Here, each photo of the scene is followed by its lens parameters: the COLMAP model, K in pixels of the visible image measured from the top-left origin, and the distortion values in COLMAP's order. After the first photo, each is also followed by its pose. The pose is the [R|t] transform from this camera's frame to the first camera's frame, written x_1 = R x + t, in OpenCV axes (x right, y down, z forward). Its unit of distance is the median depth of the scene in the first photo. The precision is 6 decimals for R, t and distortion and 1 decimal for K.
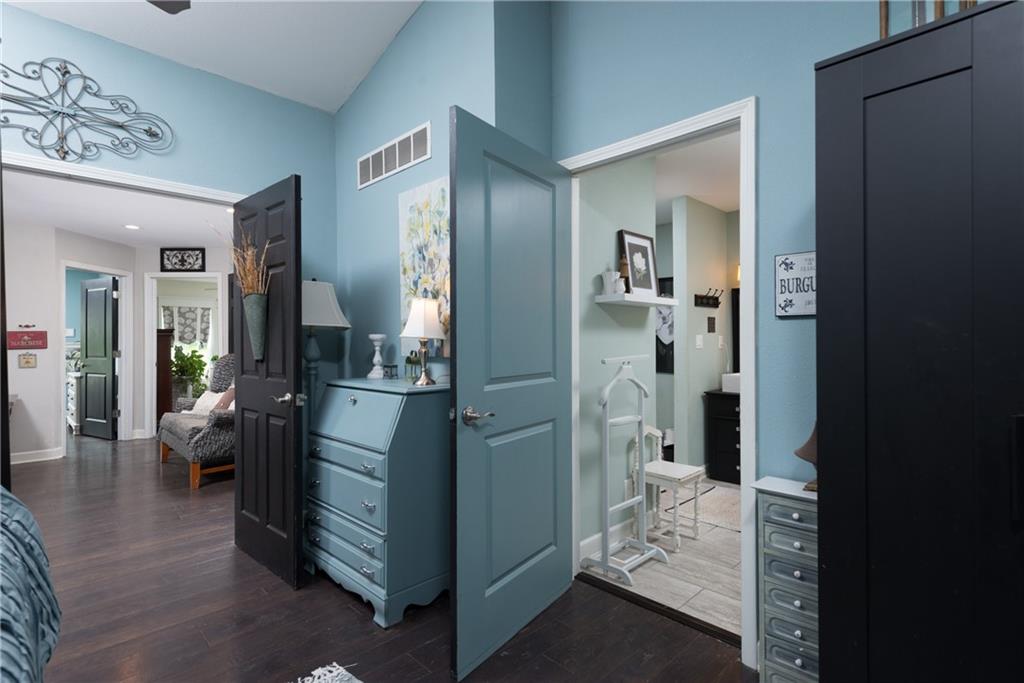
lens RADIAL K [[511.8, 0, 506.9], [0, 511.8, 339.5], [0, 0, 1]] dist [0.021869, 0.000631]
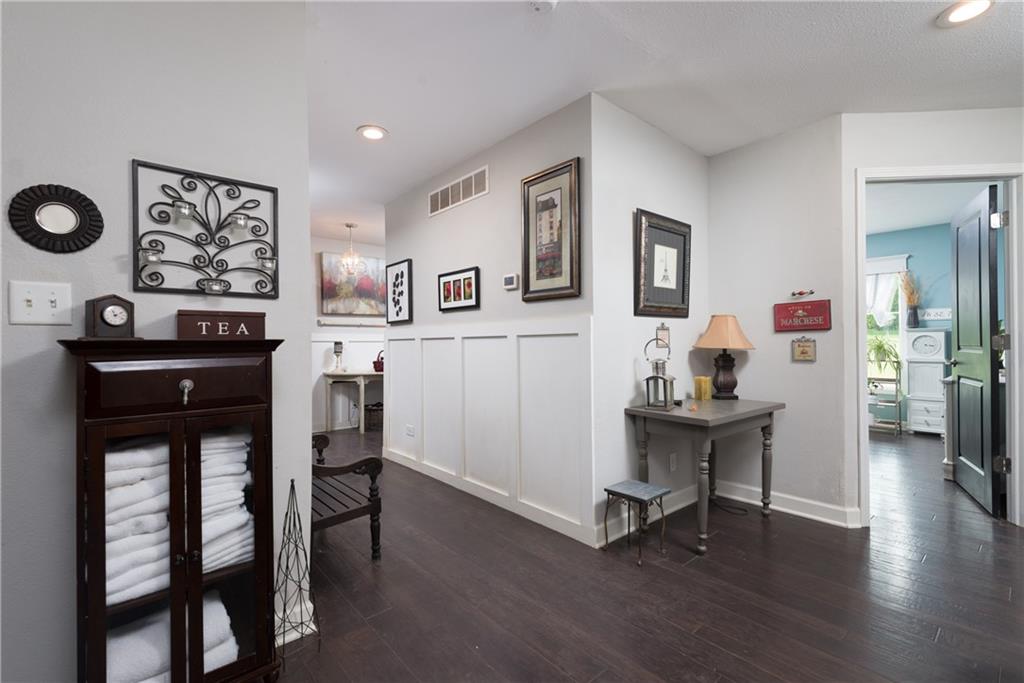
lens RADIAL K [[456.4, 0, 512.0], [0, 456.4, 341.5], [0, 0, 1]] dist [-0.000162, -0.000019]
pose [[-0.050521, 0.004777, -0.998712, -0.662885], [0.008441, 0.999955, 0.004356, 0.045898], [0.998687, -0.008210, -0.050559, 1.242054]]
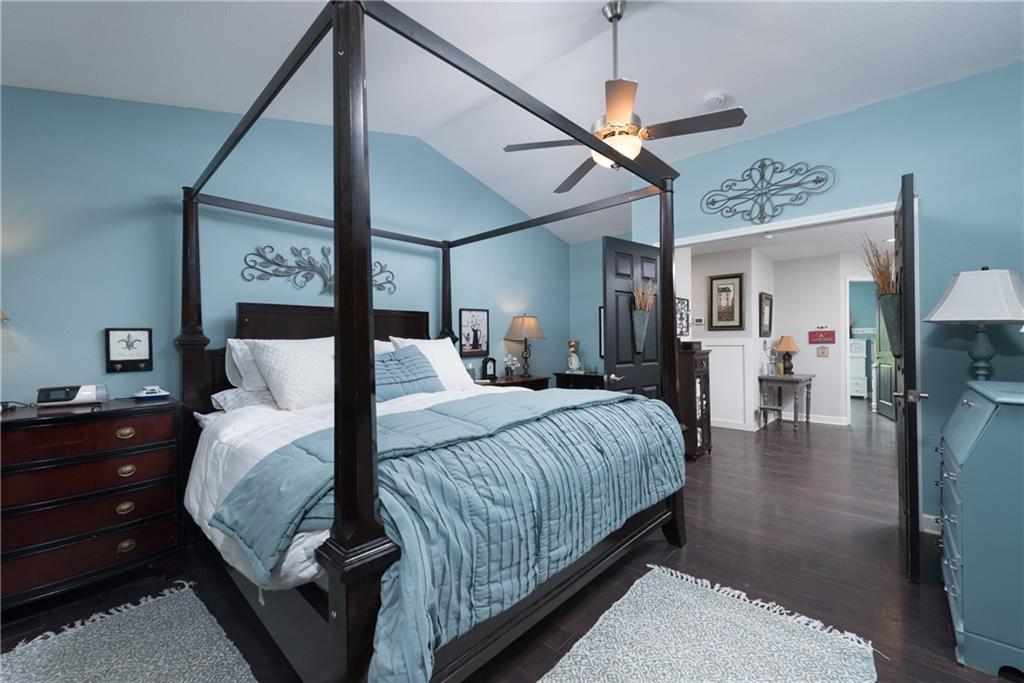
lens RADIAL K [[426.2, 0, 512.0], [0, 426.2, 341.5], [0, 0, 1]] dist [0.001033, -0.000105]
pose [[0.052988, 0.005902, -0.998578, 0.362858], [0.005744, 0.999964, 0.006215, 0.001008], [0.998579, -0.006065, 0.052952, 0.163906]]
